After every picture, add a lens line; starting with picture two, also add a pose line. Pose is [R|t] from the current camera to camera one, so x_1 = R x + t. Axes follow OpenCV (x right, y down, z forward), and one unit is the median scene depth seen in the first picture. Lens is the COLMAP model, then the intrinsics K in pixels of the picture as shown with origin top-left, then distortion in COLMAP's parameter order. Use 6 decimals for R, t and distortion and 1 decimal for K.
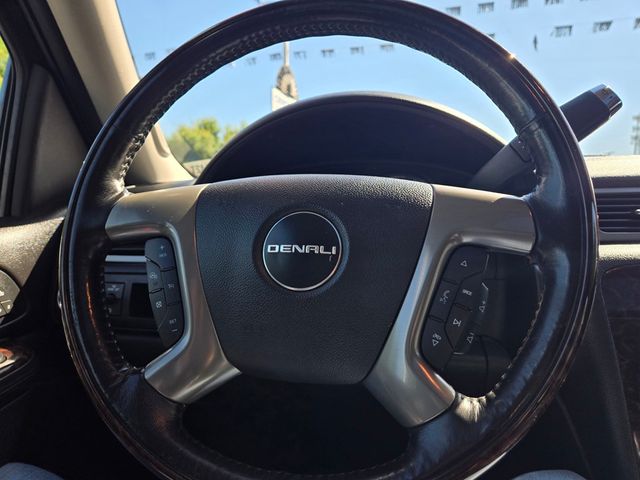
lens RADIAL K [[430.5, 0, 319.4], [0, 430.5, 240.6], [0, 0, 1]] dist [0.017913, -0.019950]
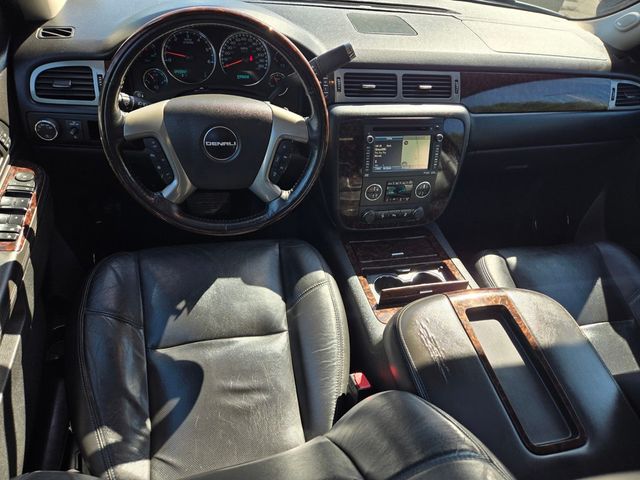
lens RADIAL K [[430.5, 0, 319.3], [0, 430.5, 239.8], [0, 0, 1]] dist [0.017913, -0.019950]
pose [[0.933152, -0.180989, 0.310596, -0.416007], [-0.064839, 0.765102, 0.640637, -1.273829], [-0.353586, -0.617950, 0.702221, -1.368641]]
